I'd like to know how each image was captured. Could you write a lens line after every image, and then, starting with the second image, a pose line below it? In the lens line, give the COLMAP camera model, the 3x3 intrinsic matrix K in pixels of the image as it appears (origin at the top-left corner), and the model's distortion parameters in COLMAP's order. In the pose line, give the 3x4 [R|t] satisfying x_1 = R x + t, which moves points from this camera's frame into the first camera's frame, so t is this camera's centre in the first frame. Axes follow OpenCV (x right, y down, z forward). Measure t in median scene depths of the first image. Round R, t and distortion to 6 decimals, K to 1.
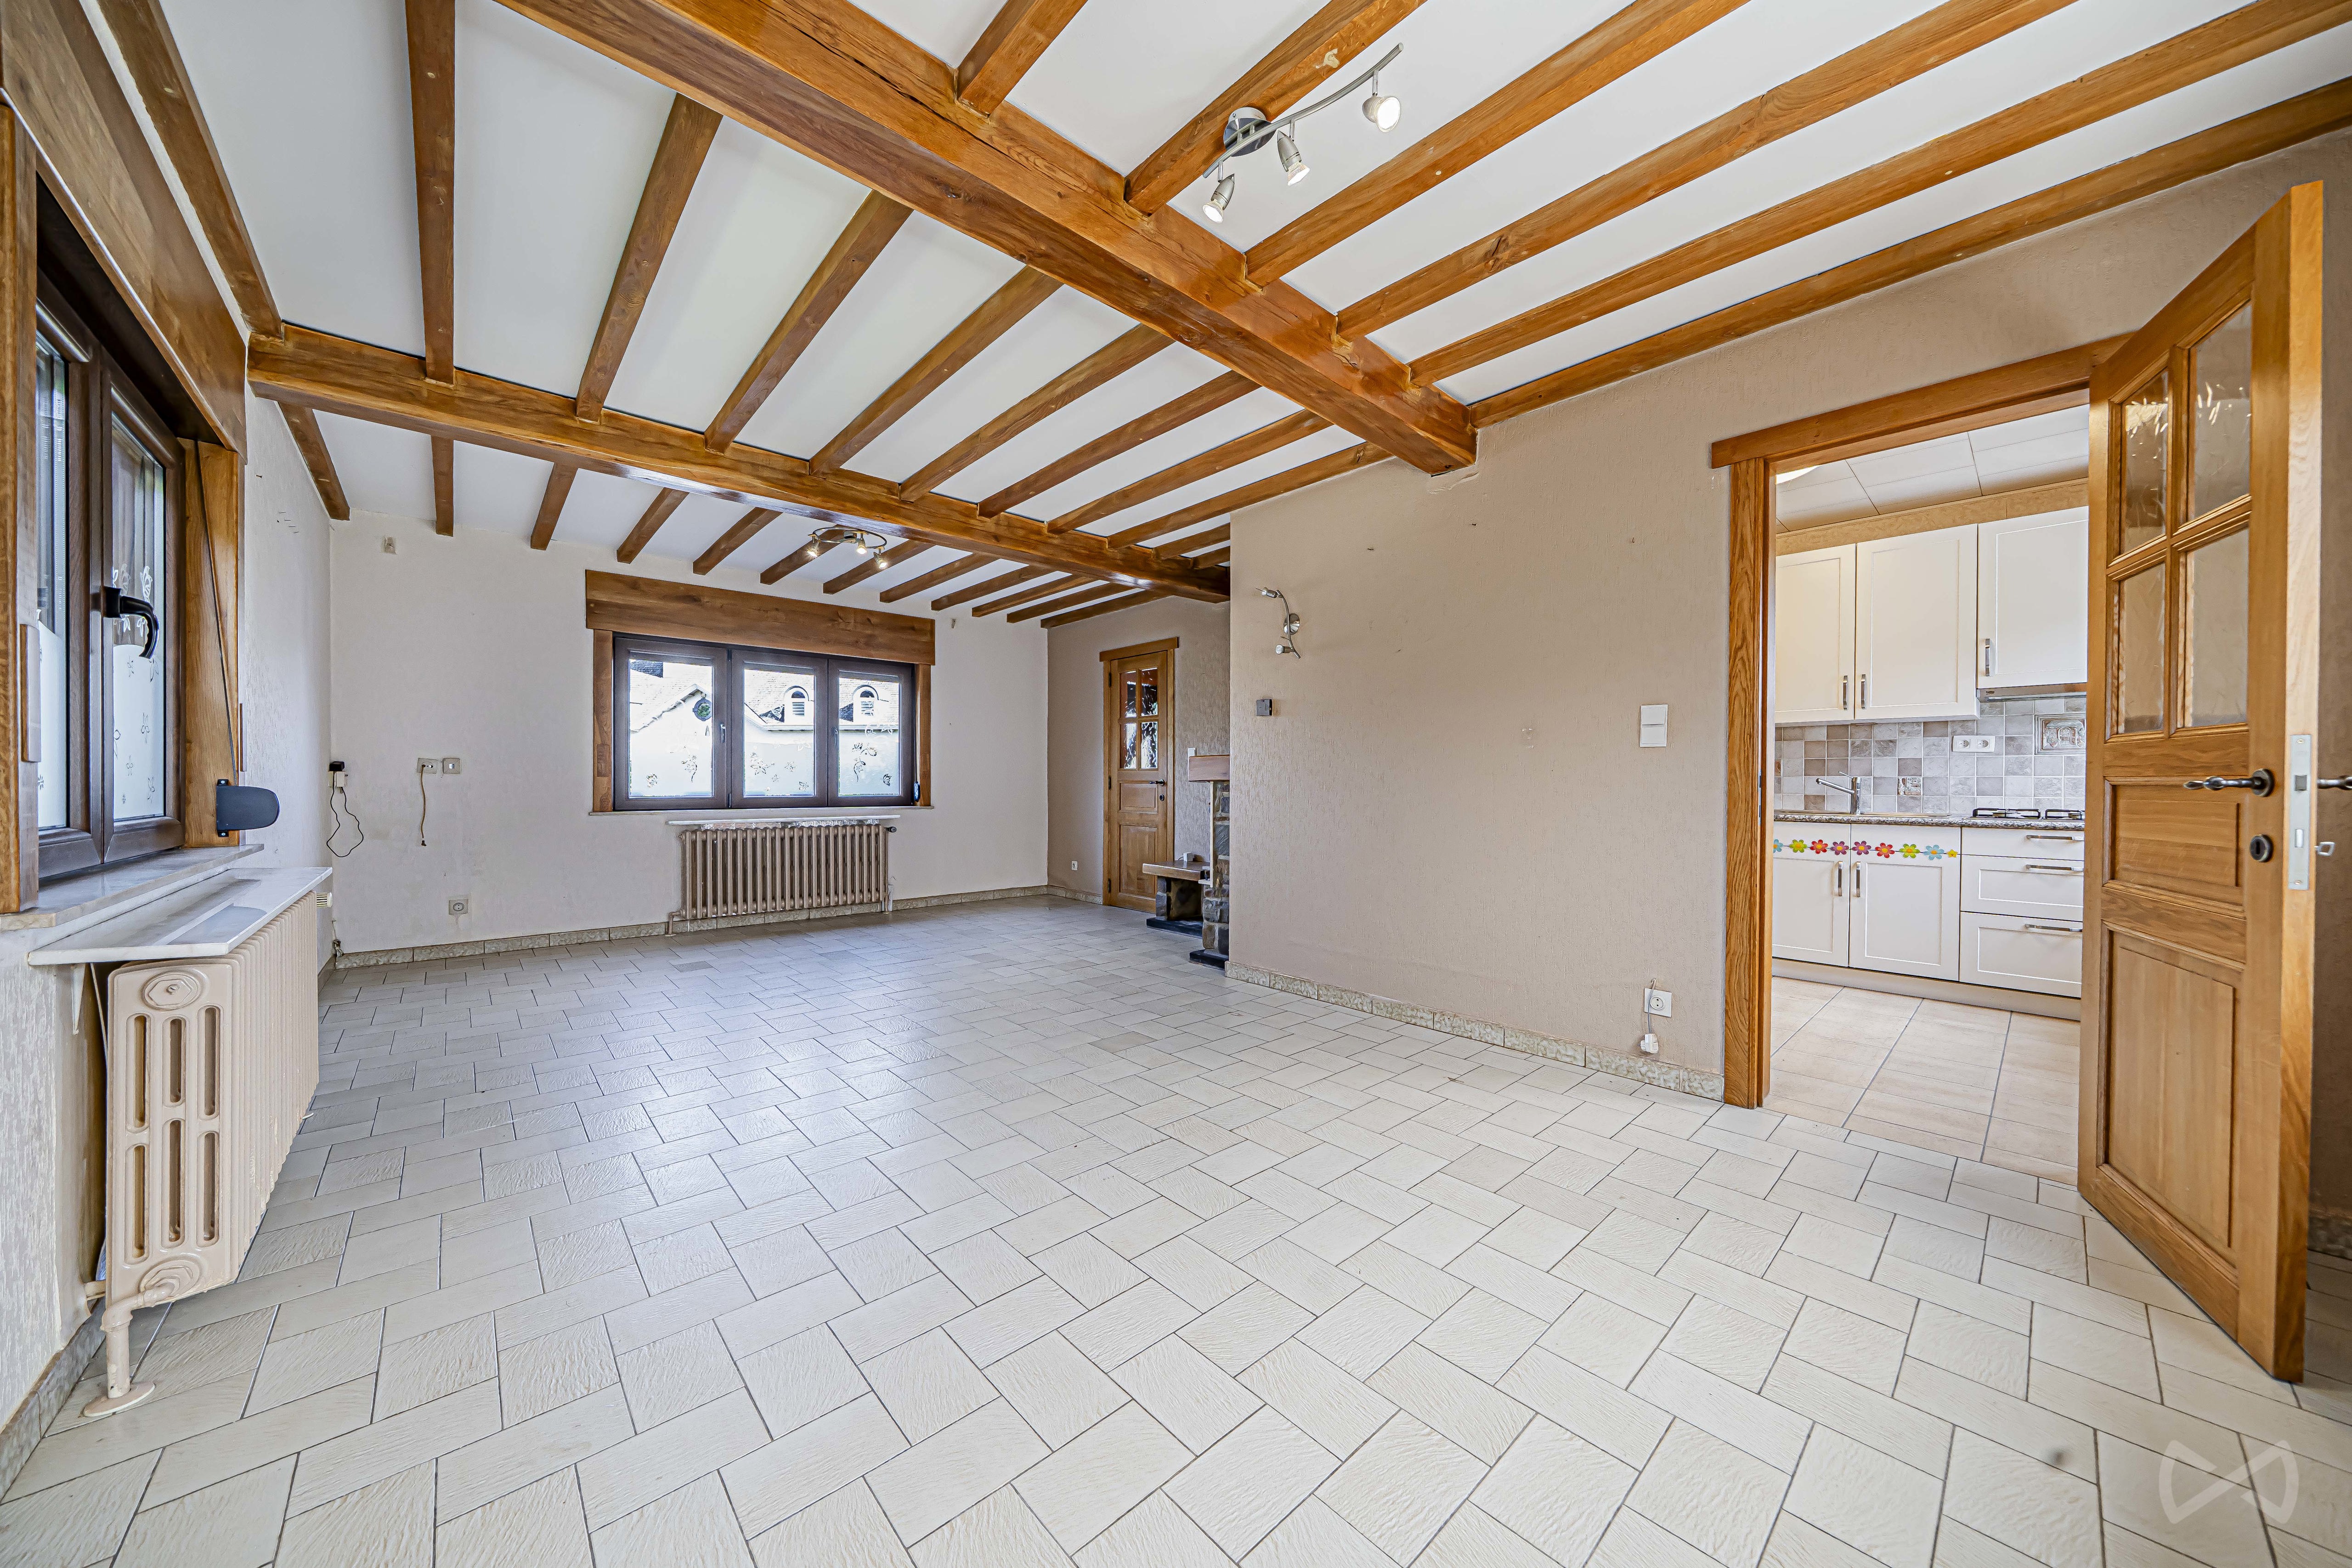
lens RADIAL K [[795.1, 0, 1176.0], [0, 795.1, 784.0], [0, 0, 1]] dist [-0.001012, -0.000150]
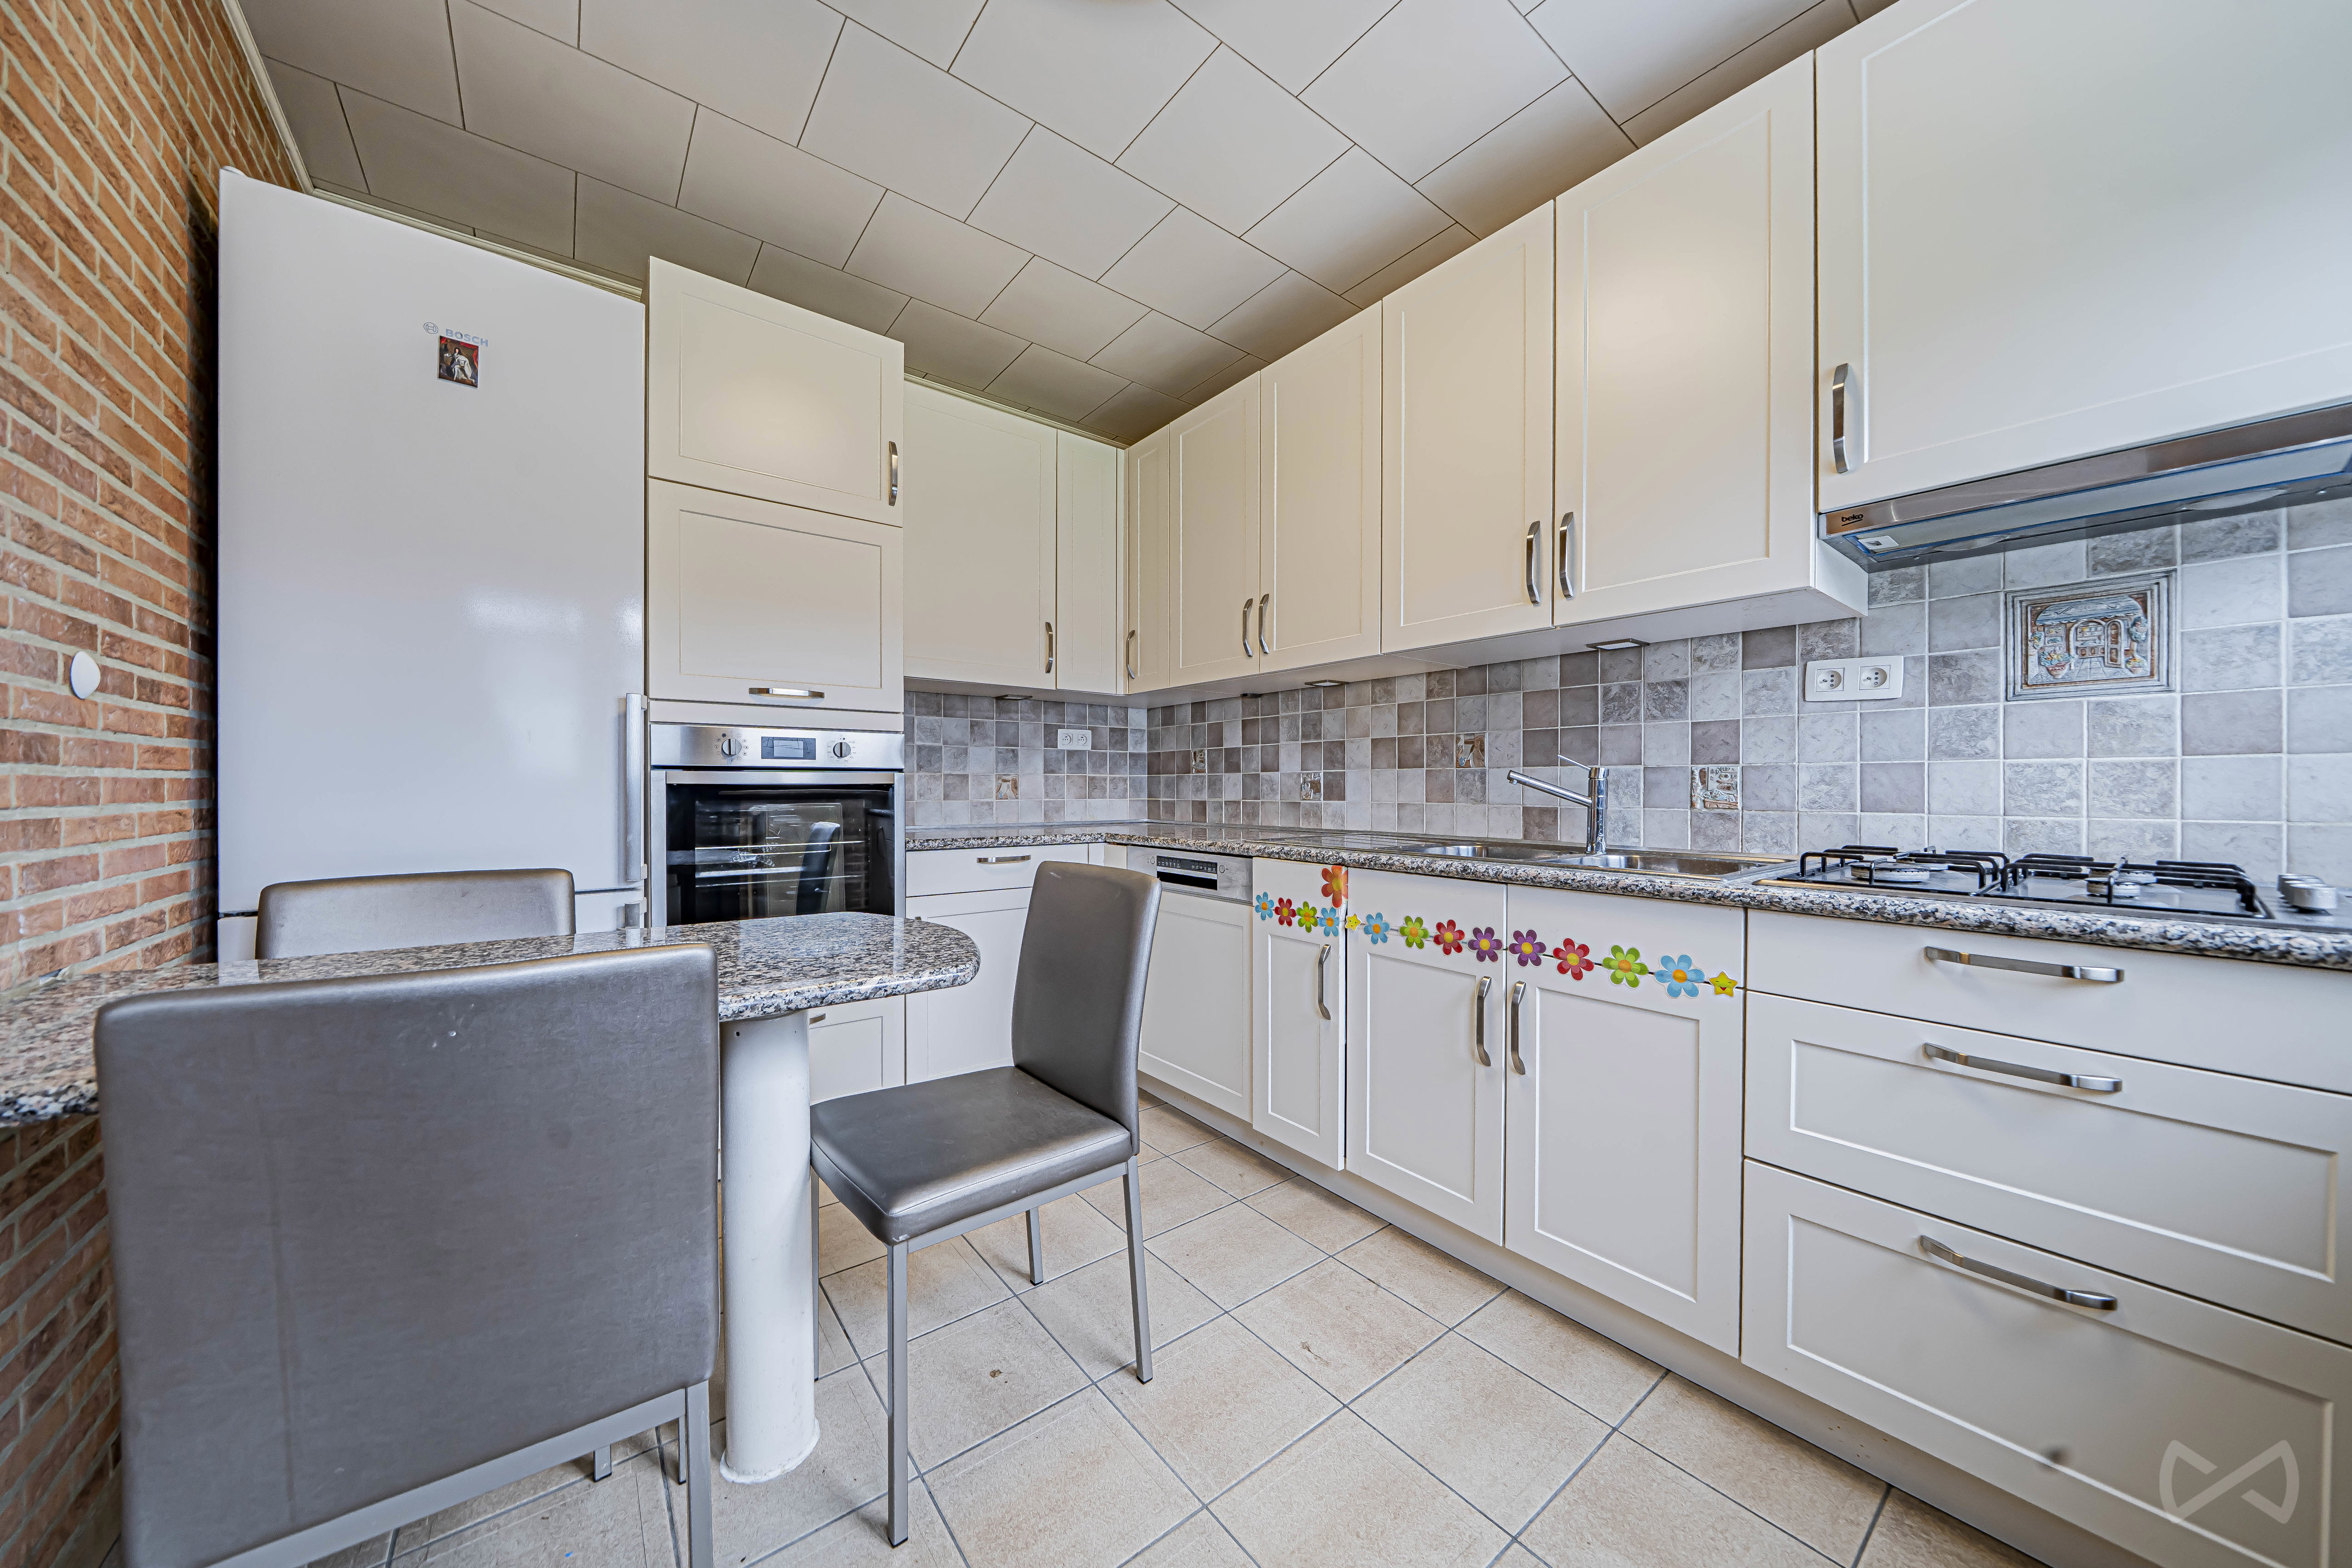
lens RADIAL K [[795.1, 0, 1176.0], [0, 795.1, 784.0], [0, 0, 1]] dist [-0.001012, -0.000150]
pose [[0.997286, -0.000468, -0.073619, 0.709695], [-0.000001, 0.999980, -0.006368, 0.003266], [0.073621, 0.006351, 0.997266, 0.592931]]
